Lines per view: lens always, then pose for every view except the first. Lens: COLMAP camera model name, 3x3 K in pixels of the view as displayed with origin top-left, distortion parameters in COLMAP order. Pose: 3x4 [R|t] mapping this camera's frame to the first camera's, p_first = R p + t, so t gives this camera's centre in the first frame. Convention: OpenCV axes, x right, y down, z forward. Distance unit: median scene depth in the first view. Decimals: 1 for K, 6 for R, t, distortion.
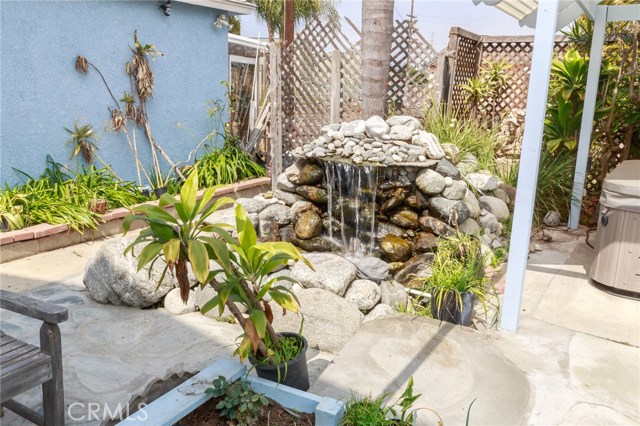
lens RADIAL K [[528.0, 0, 320.0], [0, 528.0, 213.0], [0, 0, 1]] dist [0.002016, 0.003392]
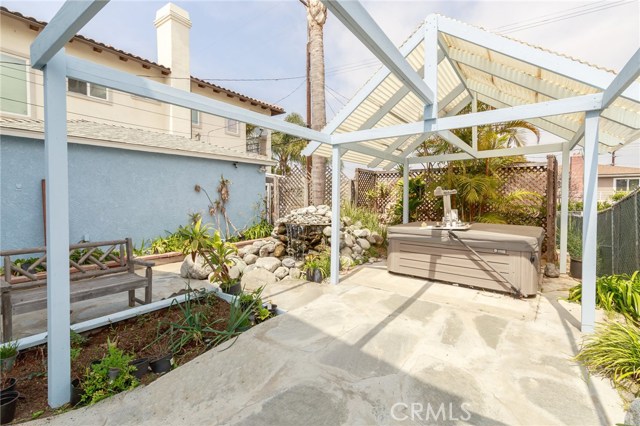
lens RADIAL K [[277.4, 0, 317.1], [0, 277.4, 207.5], [0, 0, 1]] dist [-0.000727, 0.000269]
pose [[0.996533, -0.023438, -0.079832, 0.247366], [0.007236, 0.980283, -0.197467, 0.077677], [0.082886, 0.196204, 0.977054, -0.235572]]
